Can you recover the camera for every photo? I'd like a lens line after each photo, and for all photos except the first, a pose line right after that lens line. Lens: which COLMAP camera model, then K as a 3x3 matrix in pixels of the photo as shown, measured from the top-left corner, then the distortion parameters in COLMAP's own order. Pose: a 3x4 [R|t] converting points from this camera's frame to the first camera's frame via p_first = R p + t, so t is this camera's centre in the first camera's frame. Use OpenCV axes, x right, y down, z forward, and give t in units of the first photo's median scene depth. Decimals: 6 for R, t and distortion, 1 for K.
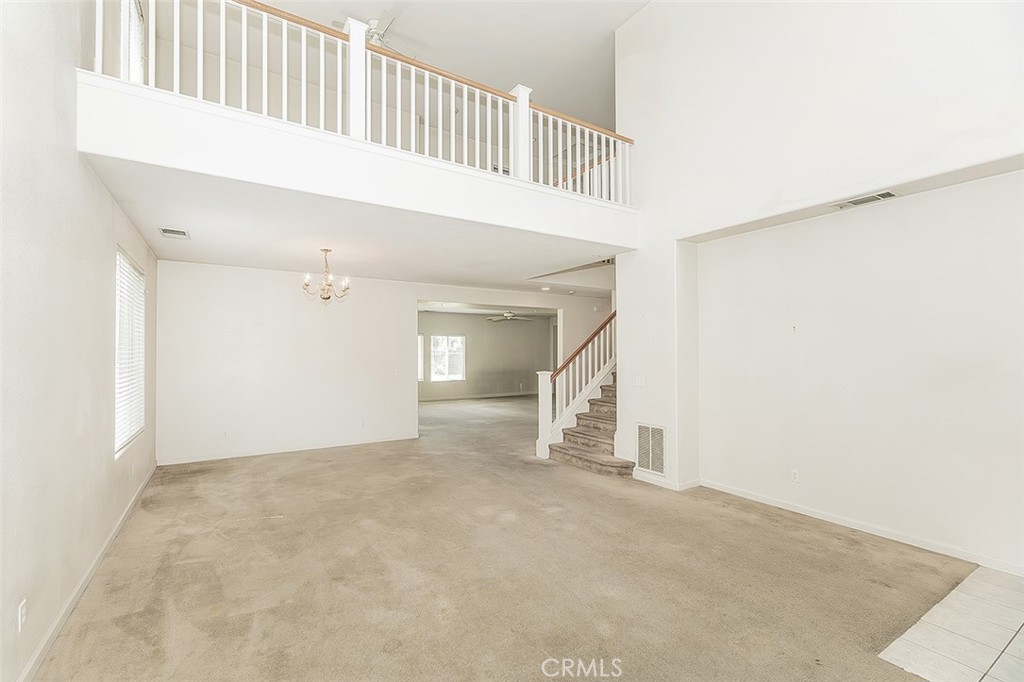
lens RADIAL K [[437.6, 0, 507.0], [0, 437.6, 348.3], [0, 0, 1]] dist [0.000990, 0.000098]
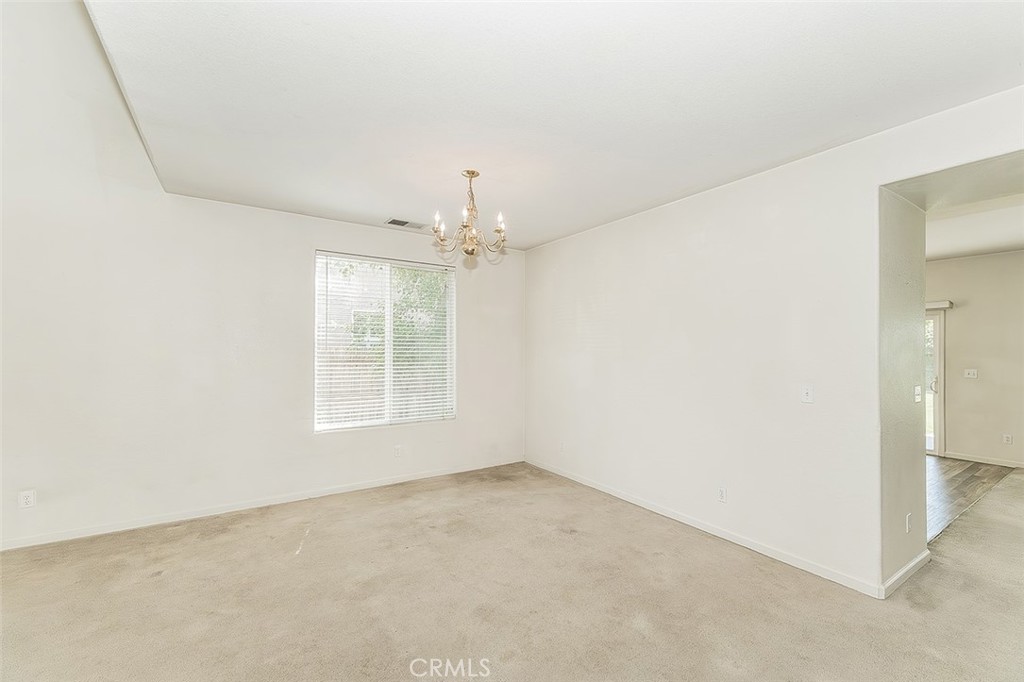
lens RADIAL K [[437.6, 0, 507.0], [0, 437.6, 348.3], [0, 0, 1]] dist [0.000990, 0.000098]
pose [[0.006995, 0.005529, -0.999960, 0.224129], [0.018229, 0.999818, 0.005656, 0.020354], [0.999809, -0.018268, 0.006893, 1.194458]]
